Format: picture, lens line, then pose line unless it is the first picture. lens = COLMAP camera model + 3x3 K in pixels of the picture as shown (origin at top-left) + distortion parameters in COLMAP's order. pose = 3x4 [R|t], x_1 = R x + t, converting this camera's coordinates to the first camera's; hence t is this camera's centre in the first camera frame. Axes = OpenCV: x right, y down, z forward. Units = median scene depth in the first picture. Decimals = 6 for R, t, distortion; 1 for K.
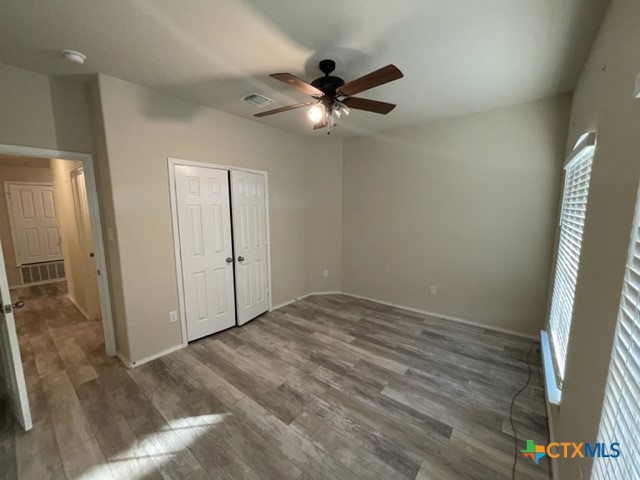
lens RADIAL K [[258.6, 0, 318.1], [0, 258.6, 242.8], [0, 0, 1]] dist [-0.002993, 0.001586]
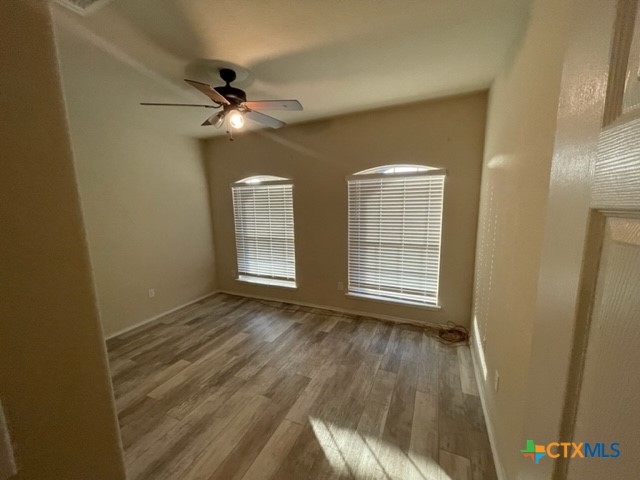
lens RADIAL K [[258.6, 0, 319.9], [0, 258.6, 238.3], [0, 0, 1]] dist [-0.002993, 0.001586]
pose [[-0.248061, -0.121369, 0.961111, -0.861420], [0.152893, 0.974782, 0.162557, -0.117575], [-0.956603, 0.187271, -0.223249, 0.756169]]
